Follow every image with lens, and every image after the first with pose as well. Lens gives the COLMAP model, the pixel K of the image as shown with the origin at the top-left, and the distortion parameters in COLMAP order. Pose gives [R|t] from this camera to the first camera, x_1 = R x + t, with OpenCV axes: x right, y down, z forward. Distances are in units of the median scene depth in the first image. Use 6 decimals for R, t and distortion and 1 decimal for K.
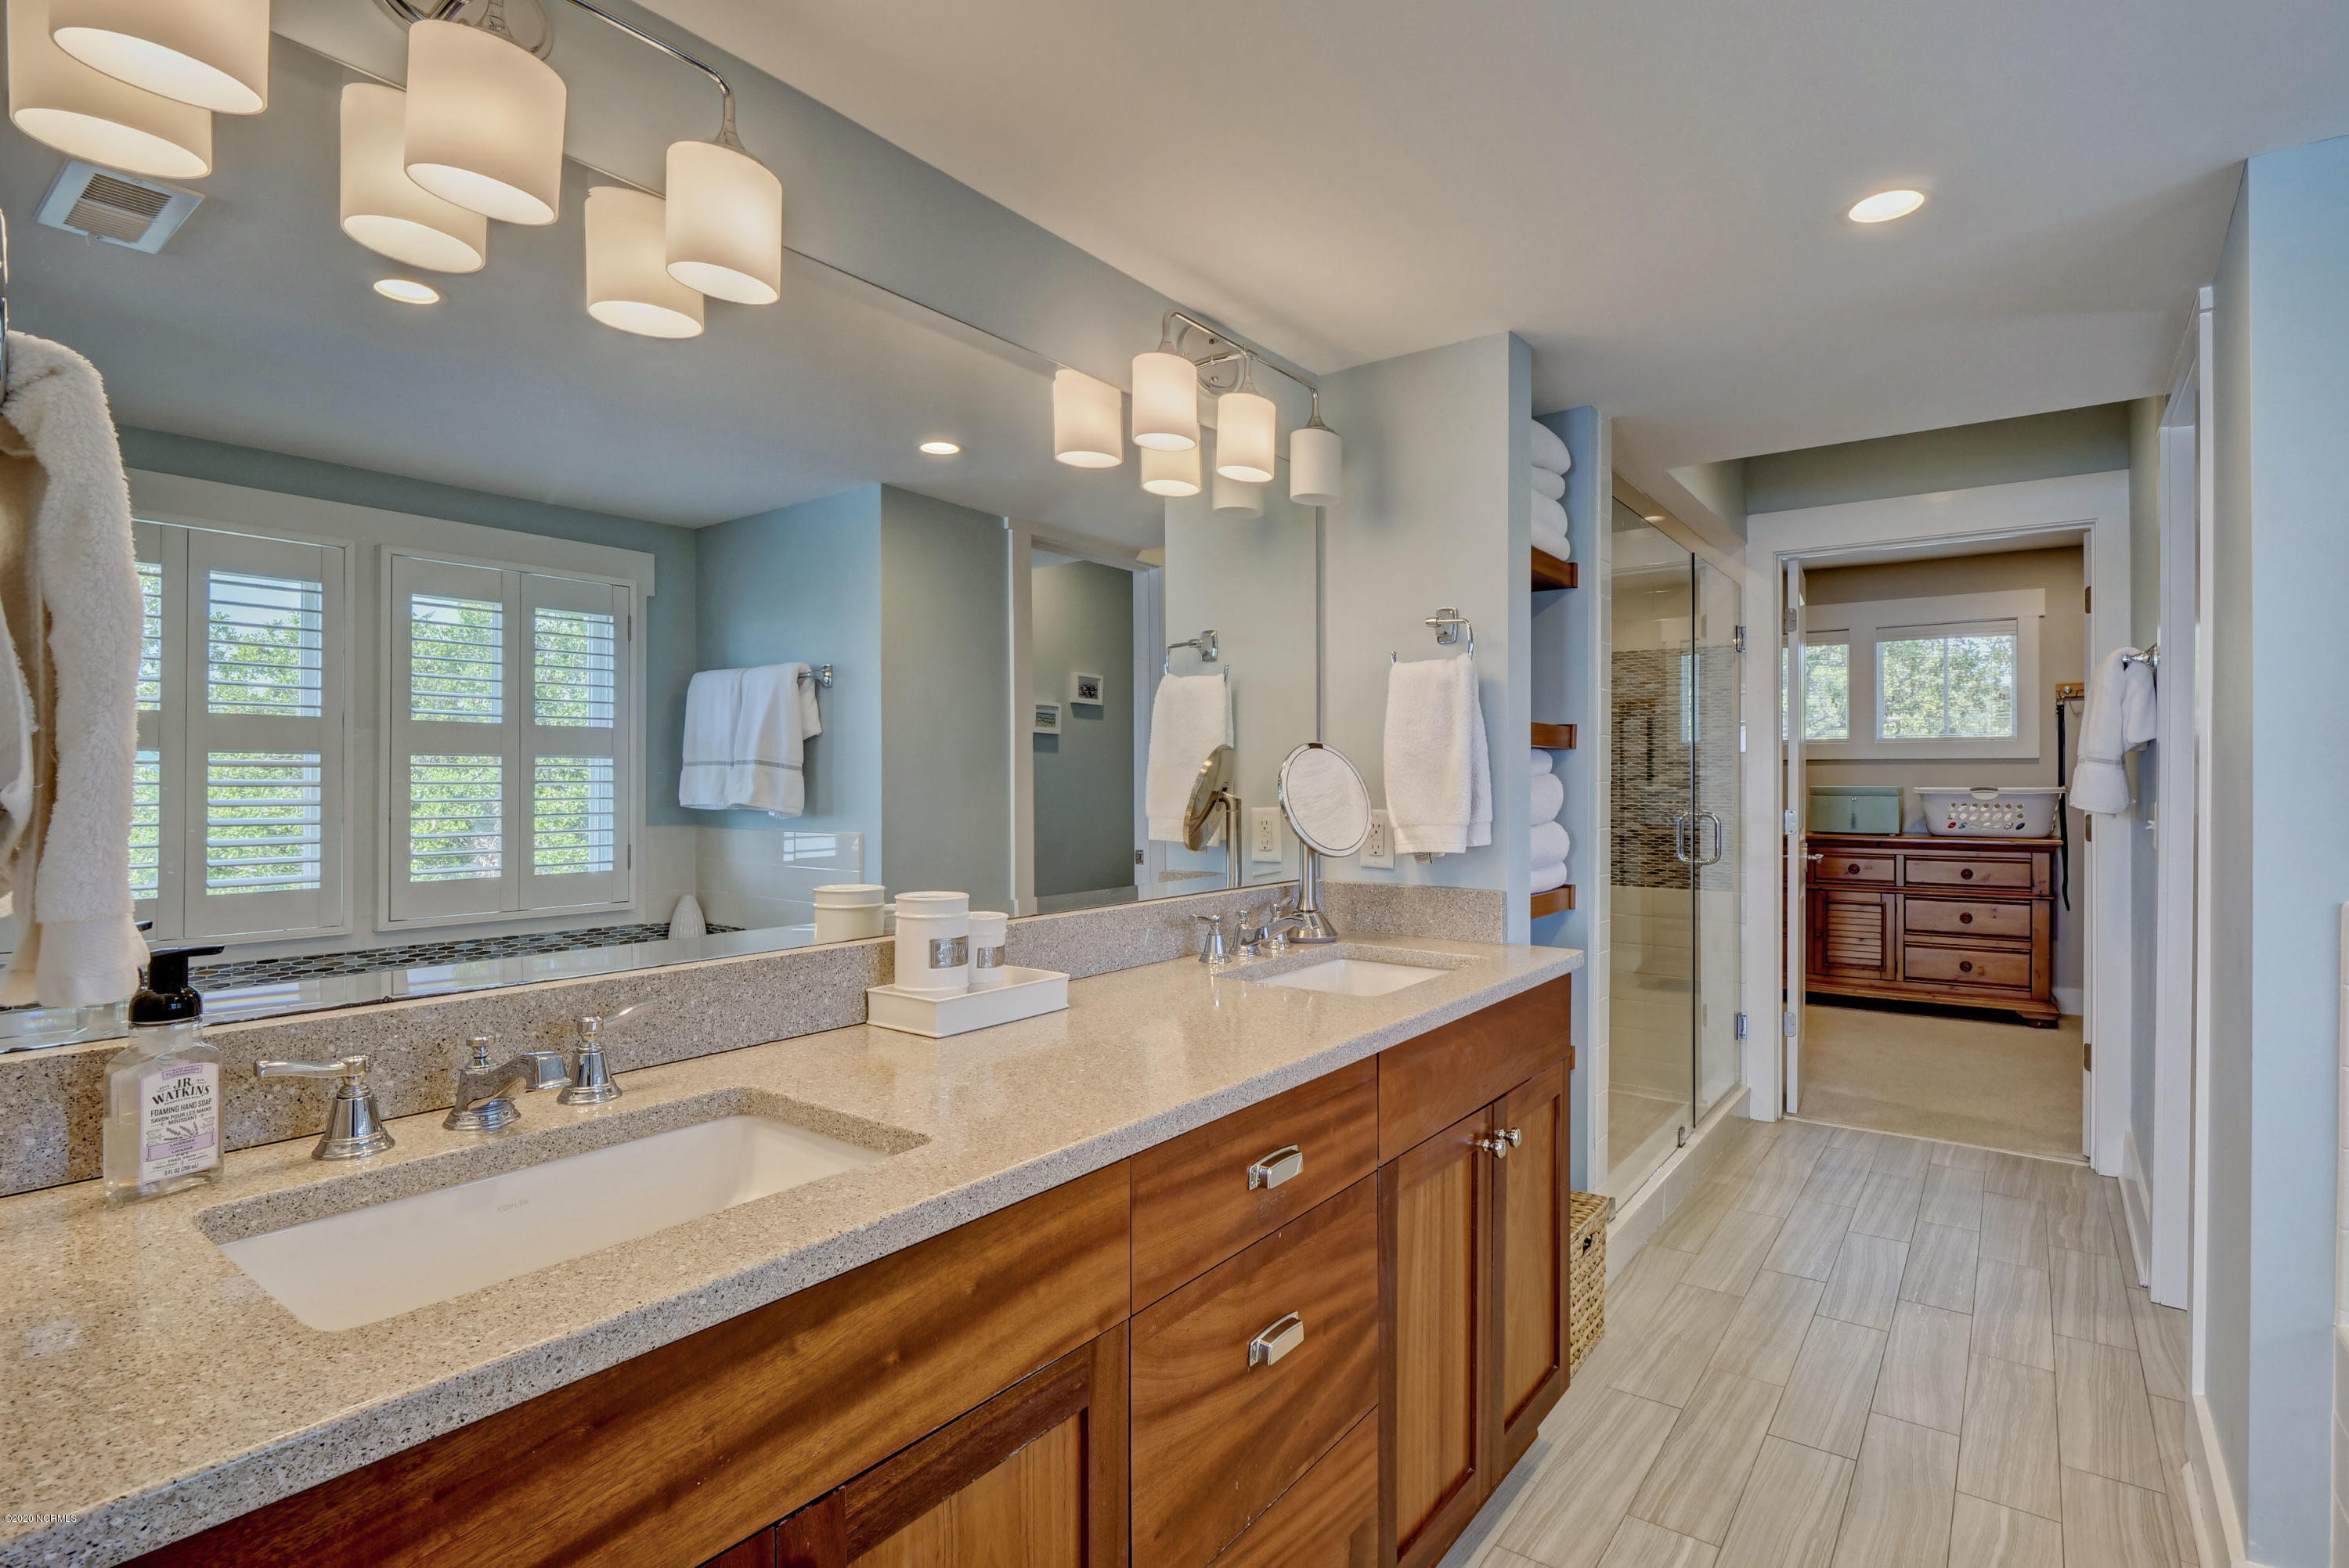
lens RADIAL K [[1151.6, 0, 1163.4], [0, 1151.6, 770.5], [0, 0, 1]] dist [-0.008706, -0.002837]
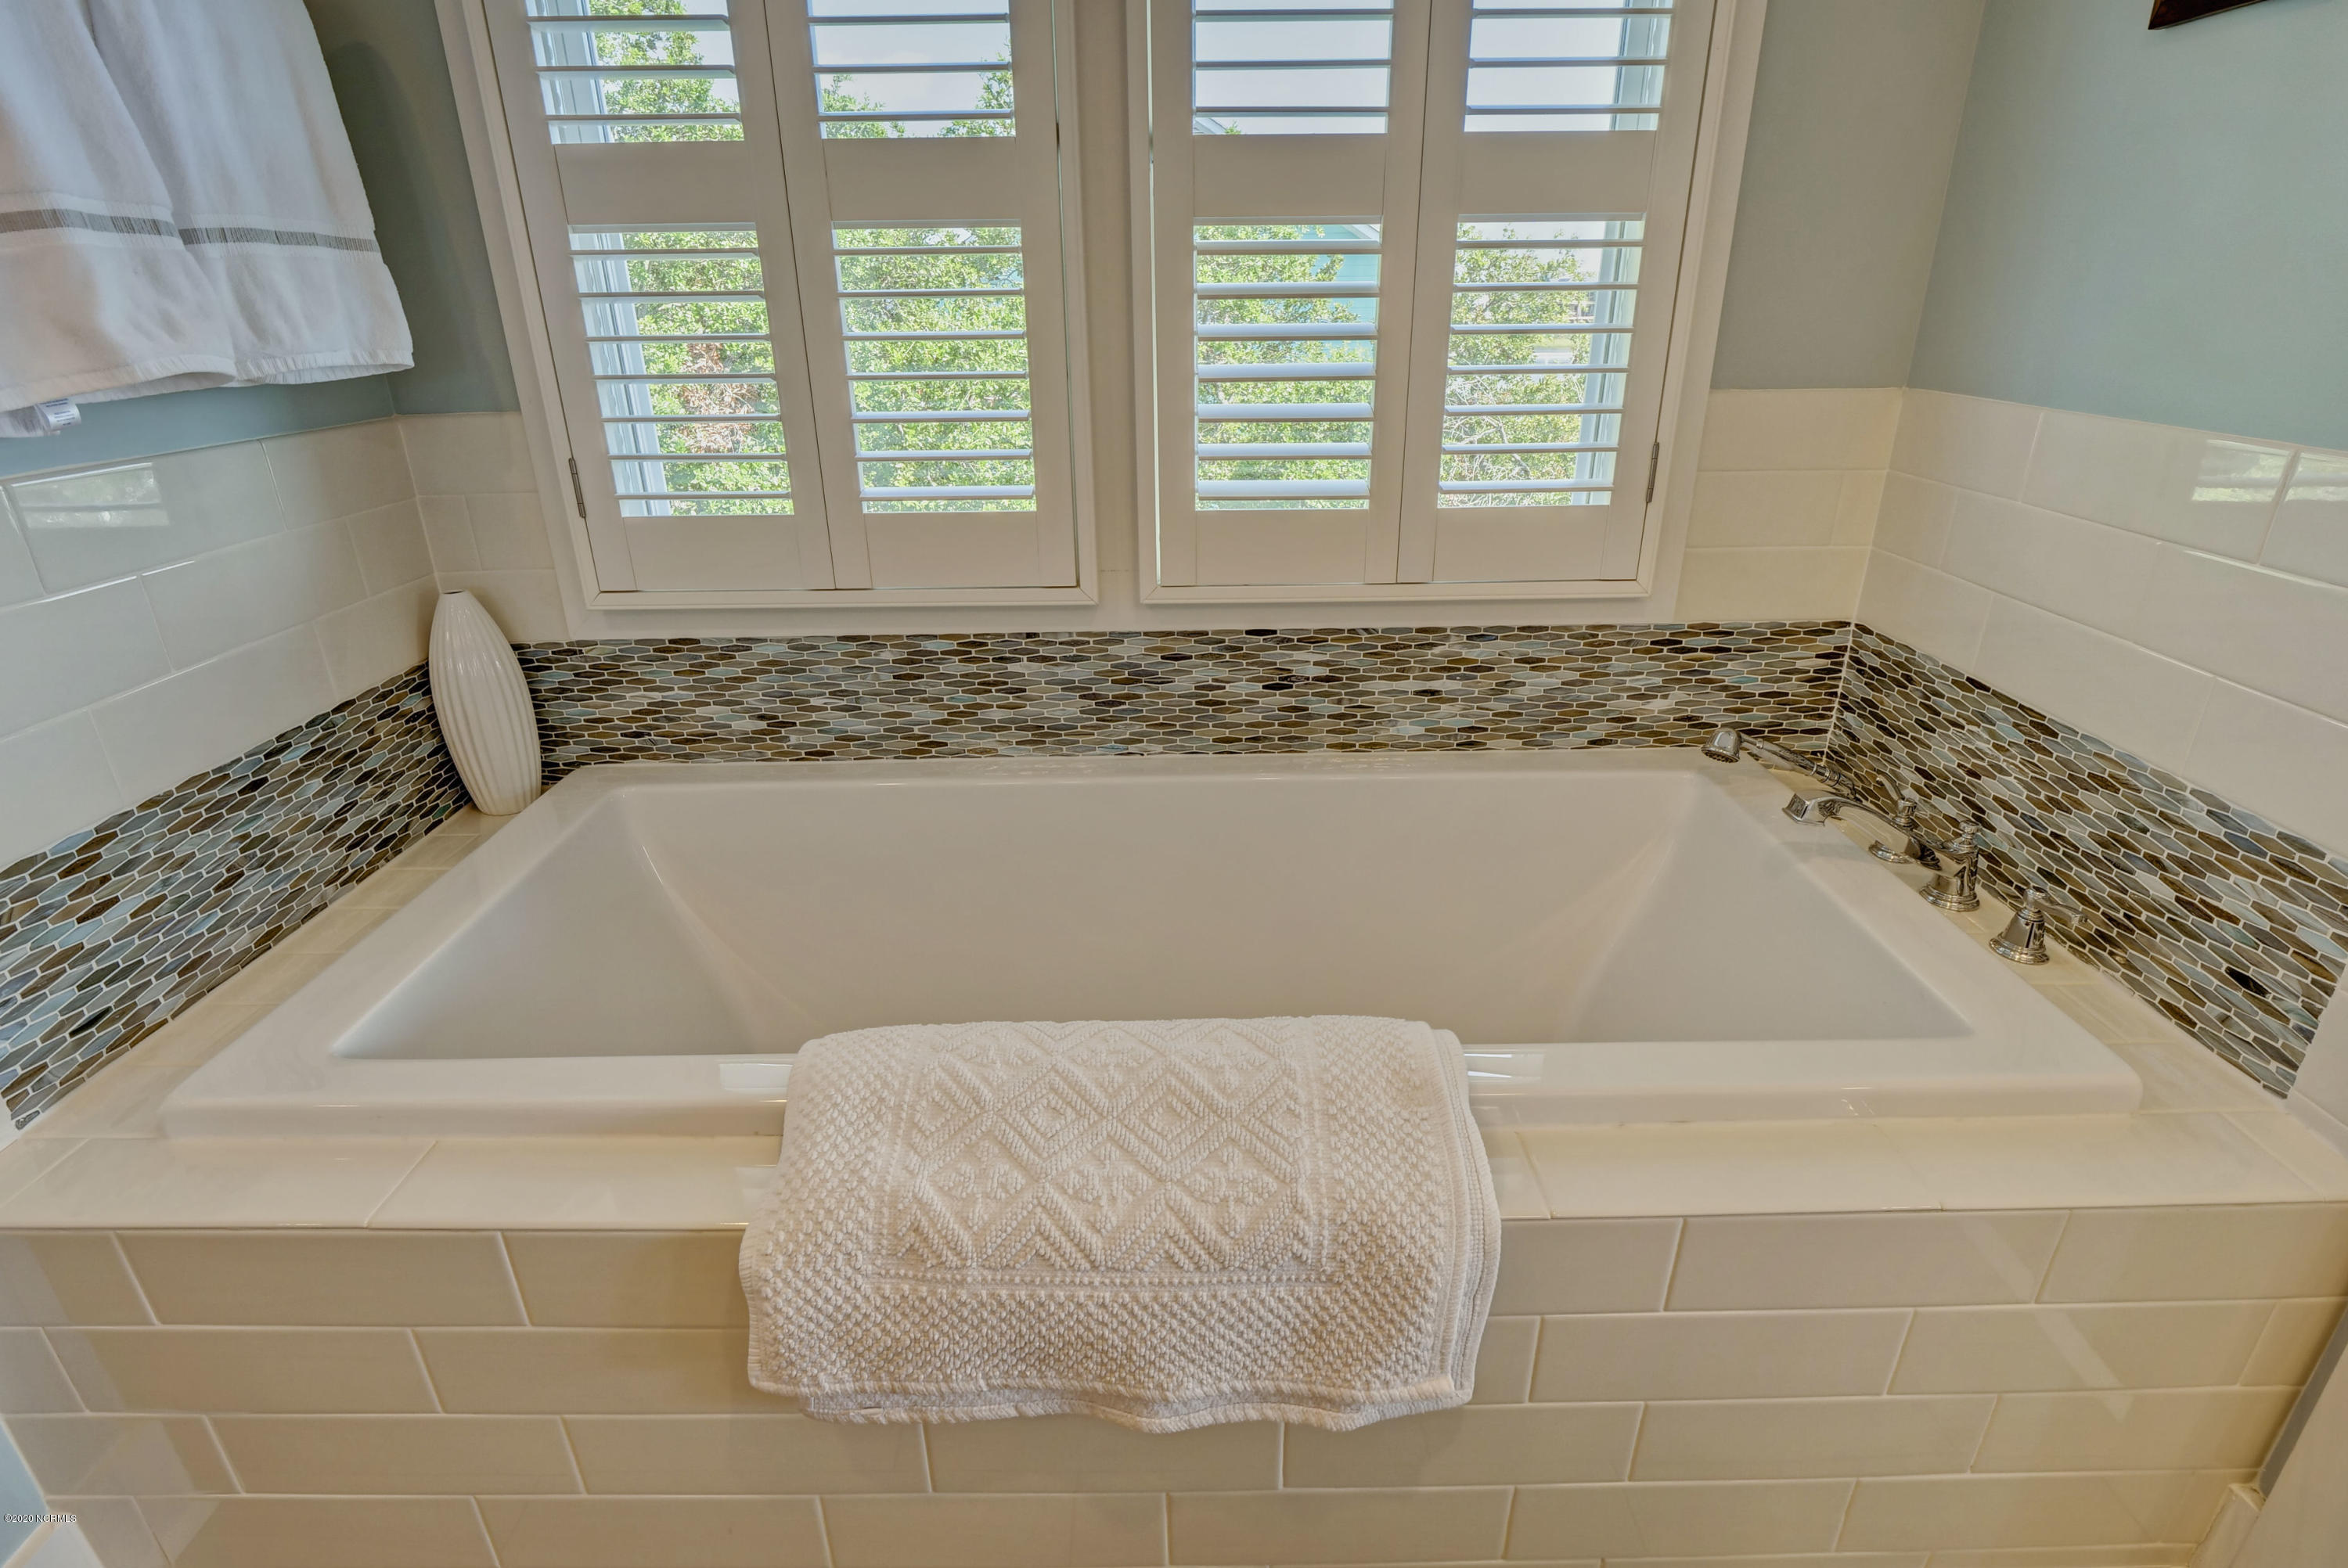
lens RADIAL K [[1151.0, 0, 1173.0], [0, 1151.0, 777.6], [0, 0, 1]] dist [-0.008706, -0.002837]
pose [[0.603587, 0.304327, -0.736932, -0.248620], [0.014257, 0.920020, 0.391613, 0.009192], [0.797170, -0.246878, 0.550973, 0.660036]]
